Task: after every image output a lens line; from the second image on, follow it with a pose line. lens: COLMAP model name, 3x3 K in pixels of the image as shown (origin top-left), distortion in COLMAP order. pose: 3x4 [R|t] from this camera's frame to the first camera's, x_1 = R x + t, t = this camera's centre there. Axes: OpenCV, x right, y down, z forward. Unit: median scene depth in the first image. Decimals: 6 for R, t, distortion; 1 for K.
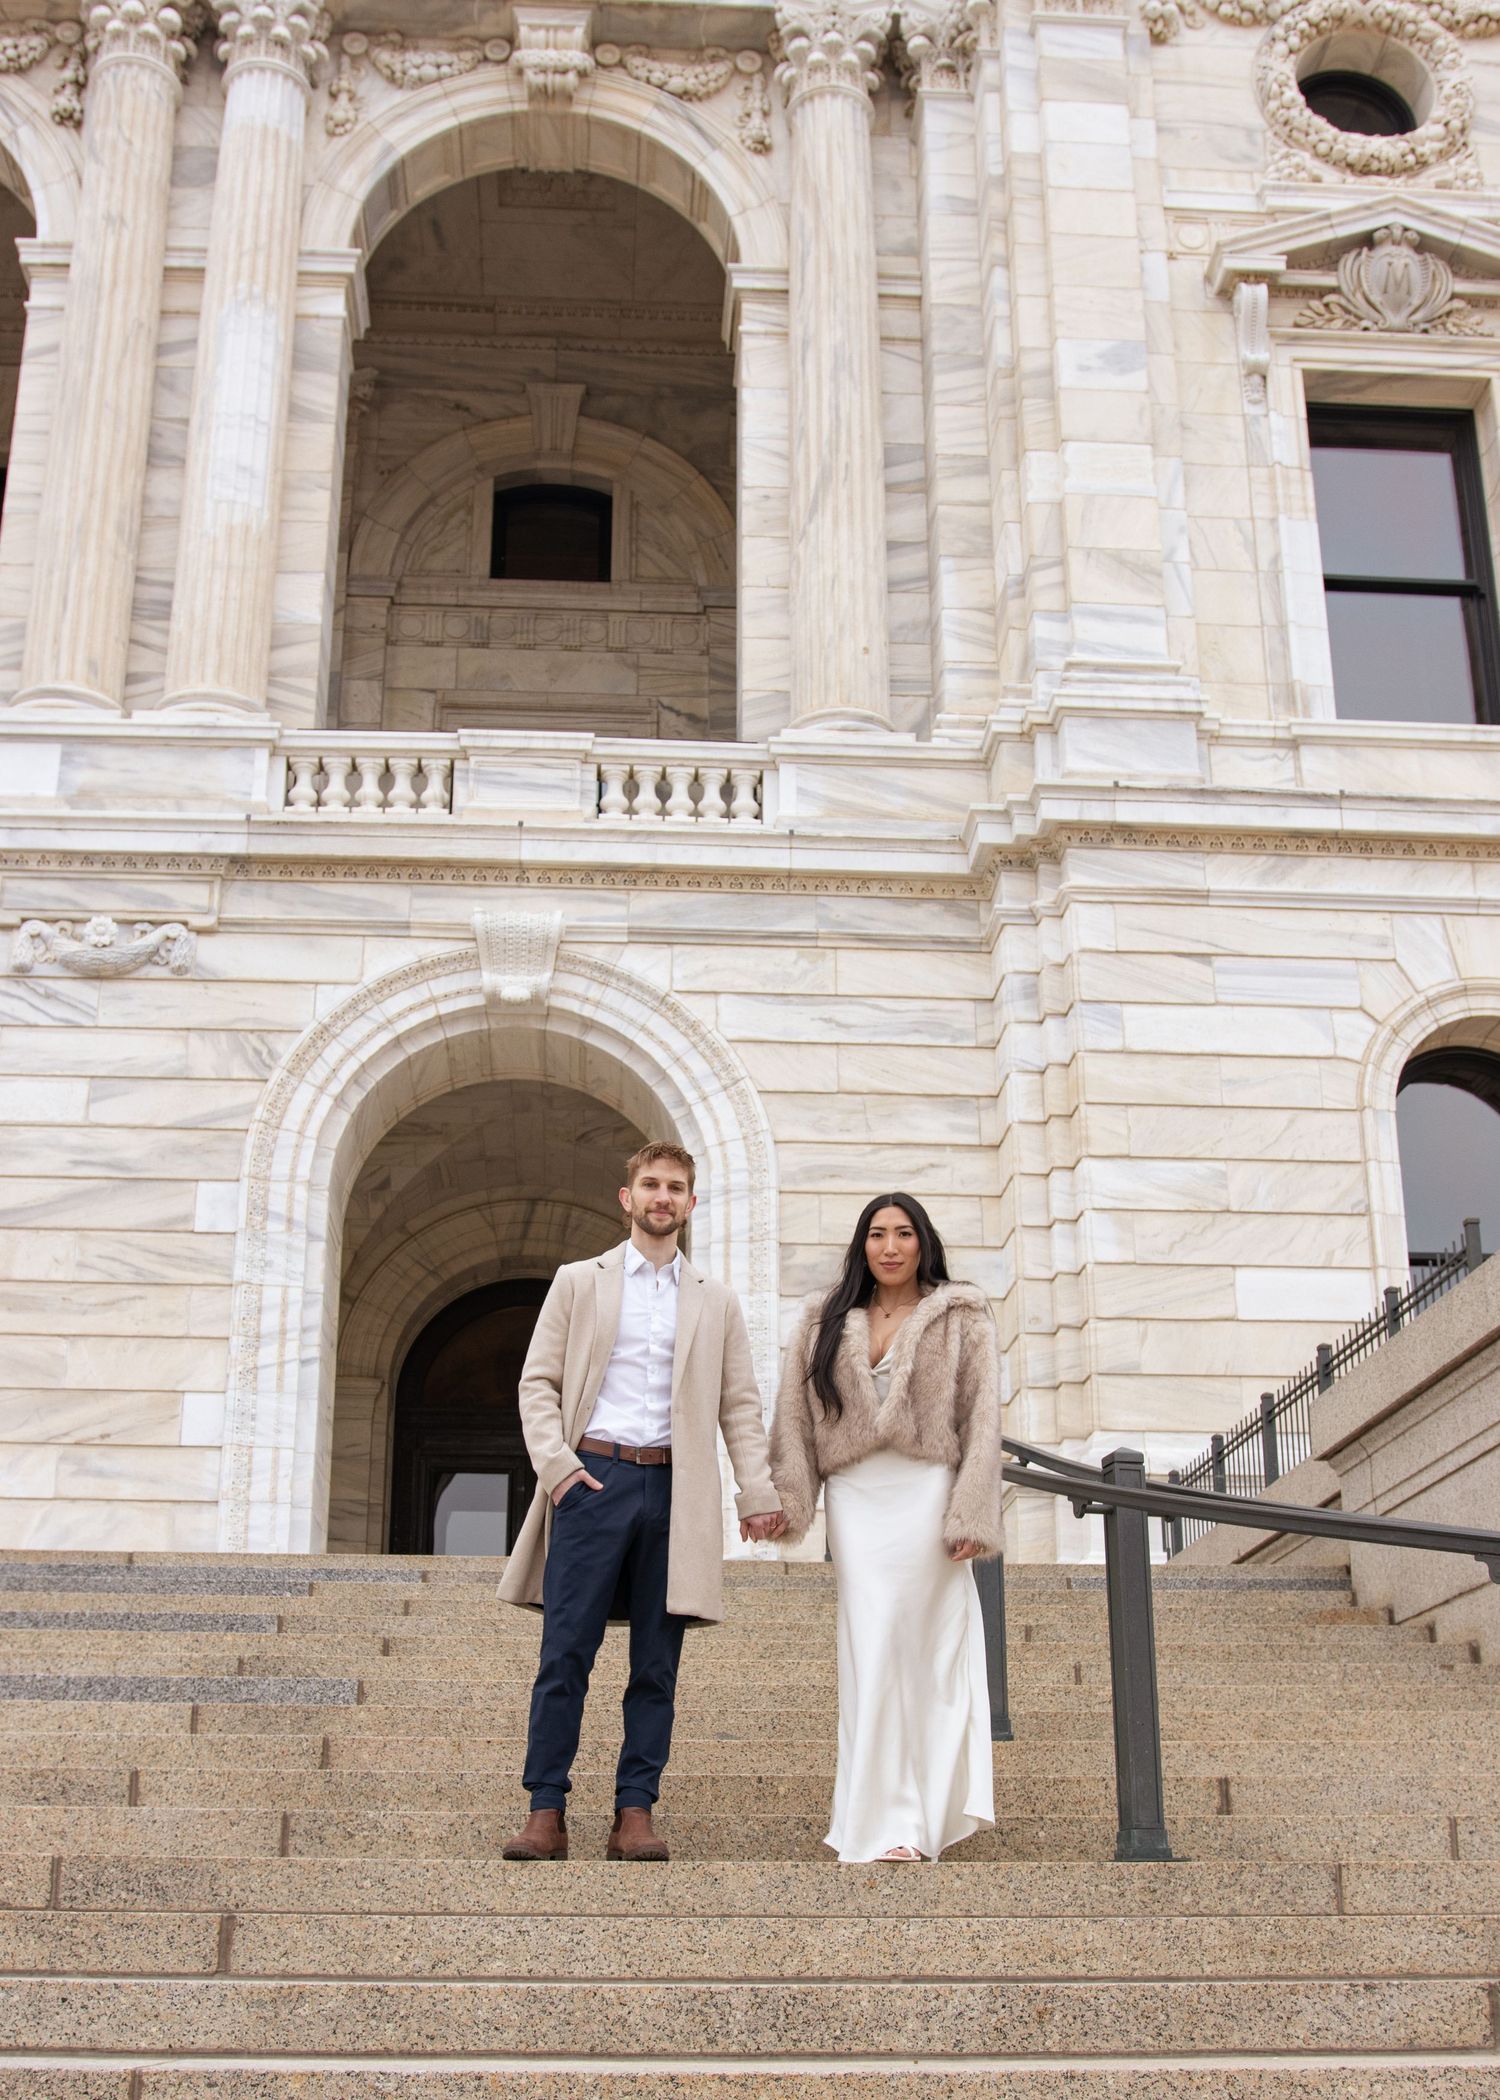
lens RADIAL K [[2504.4, 0, 750.0], [0, 2504.4, 1050.0], [0, 0, 1]] dist [-0.095094, 0.056071]
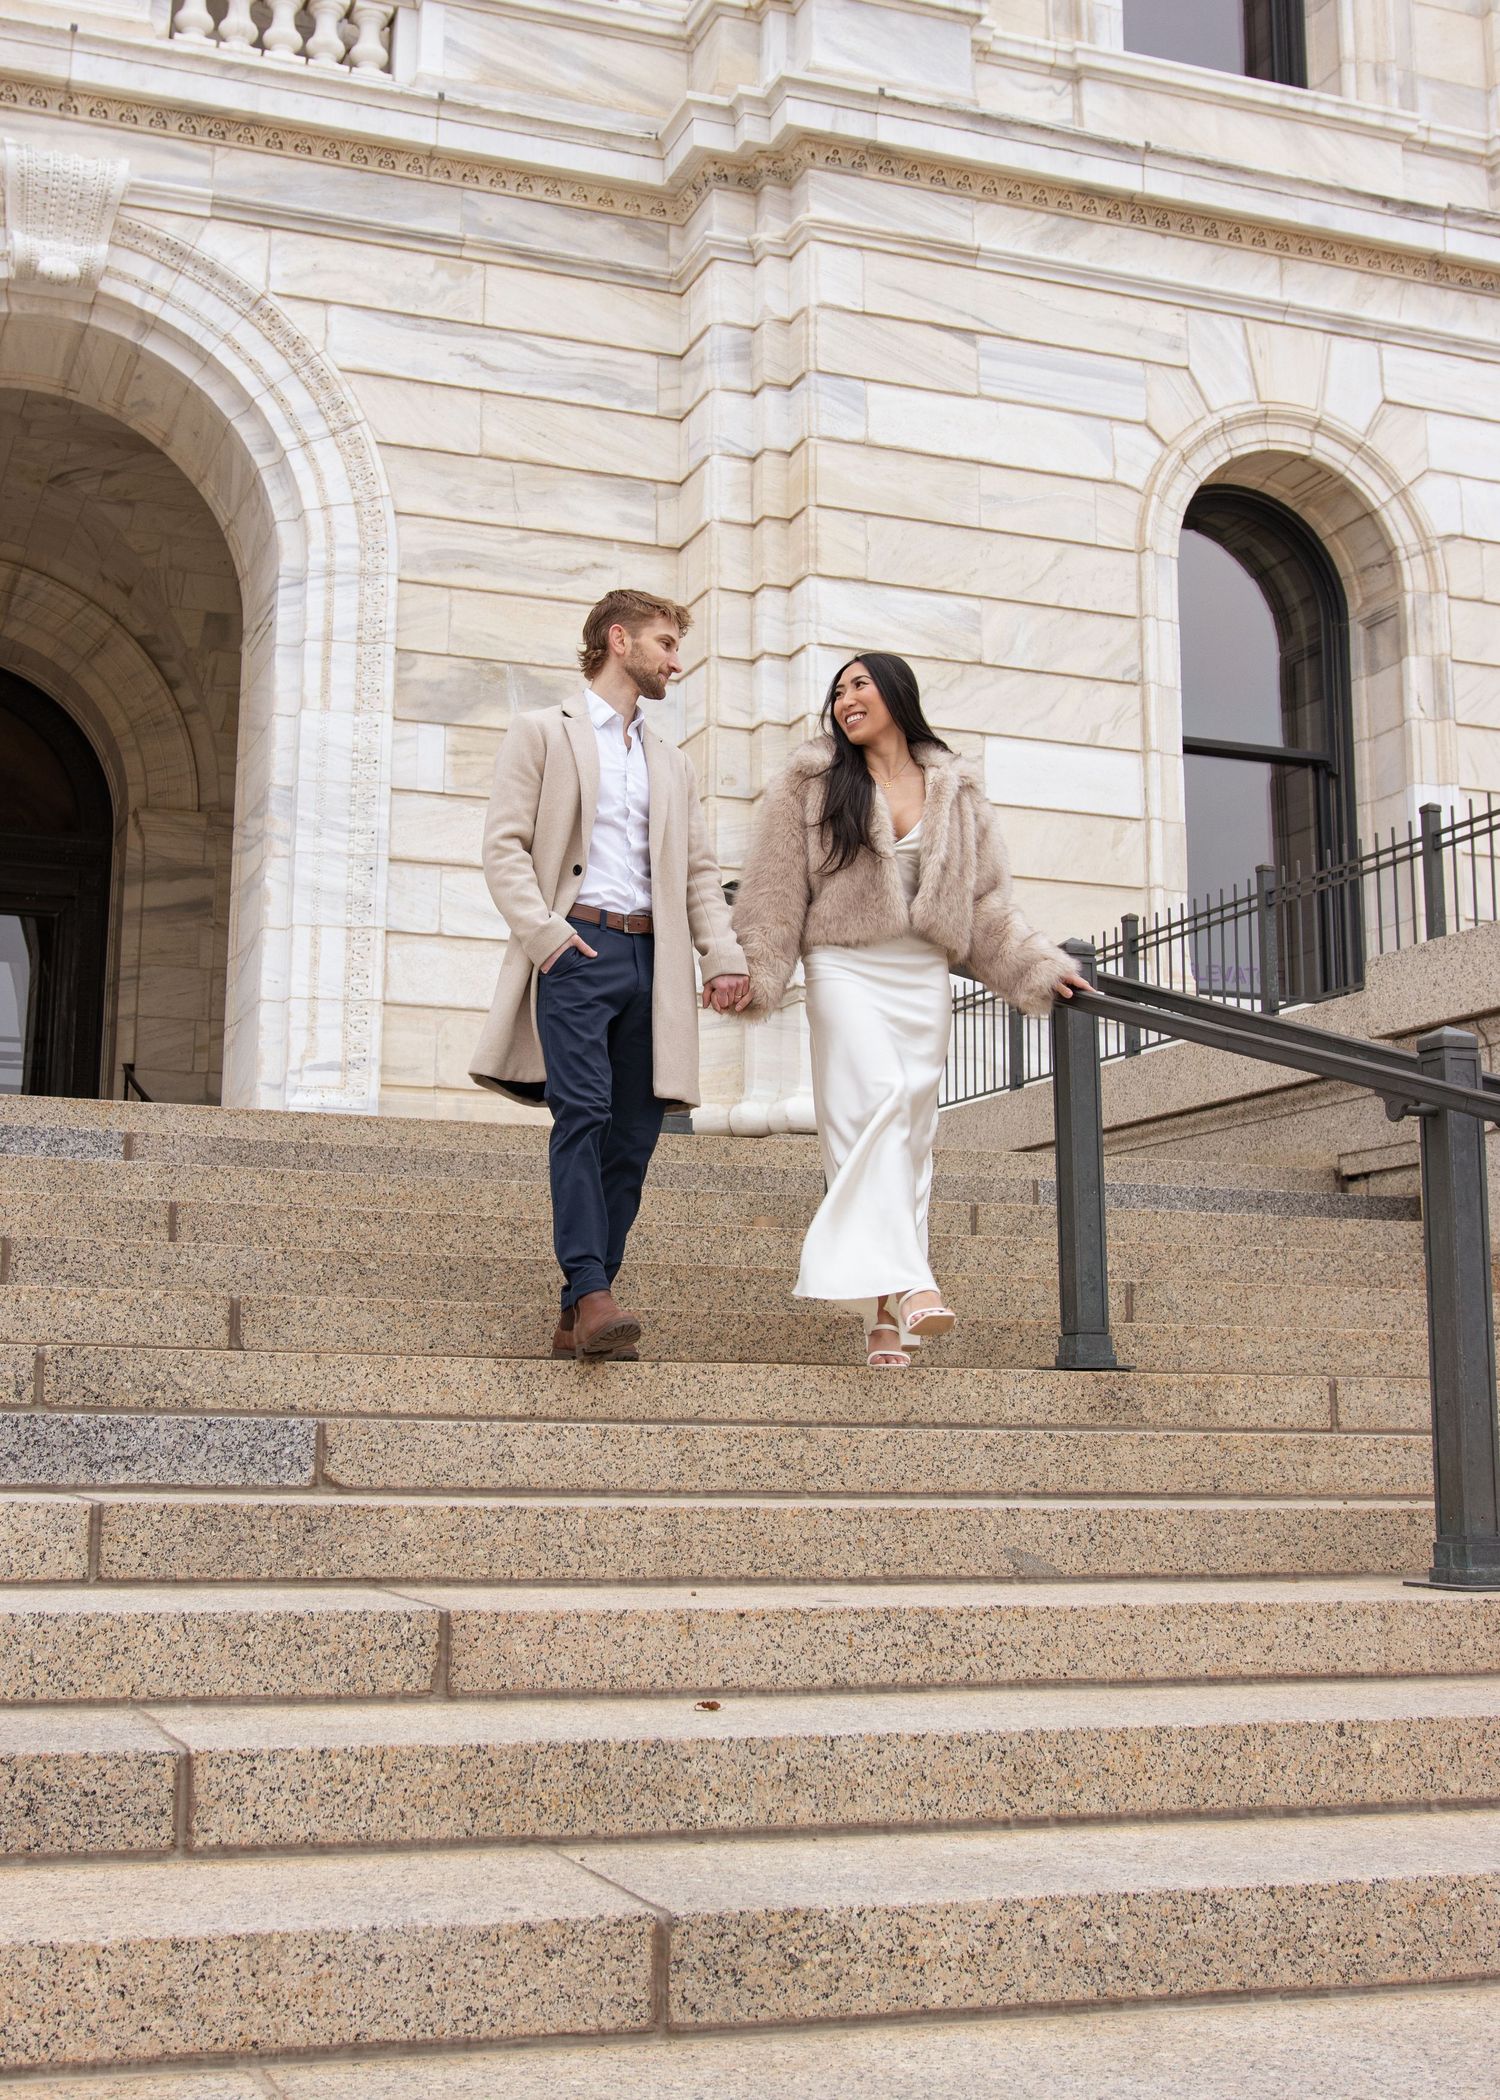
lens RADIAL K [[2771.2, 0, 749.9], [0, 2771.2, 844.6], [0, 0, 1]] dist [-0.030203, 0.015783]
pose [[0.961539, 0.074751, 0.264302, -0.097881], [-0.112414, 0.985073, 0.130364, 0.014448], [-0.250612, -0.155061, 0.955589, 0.166933]]
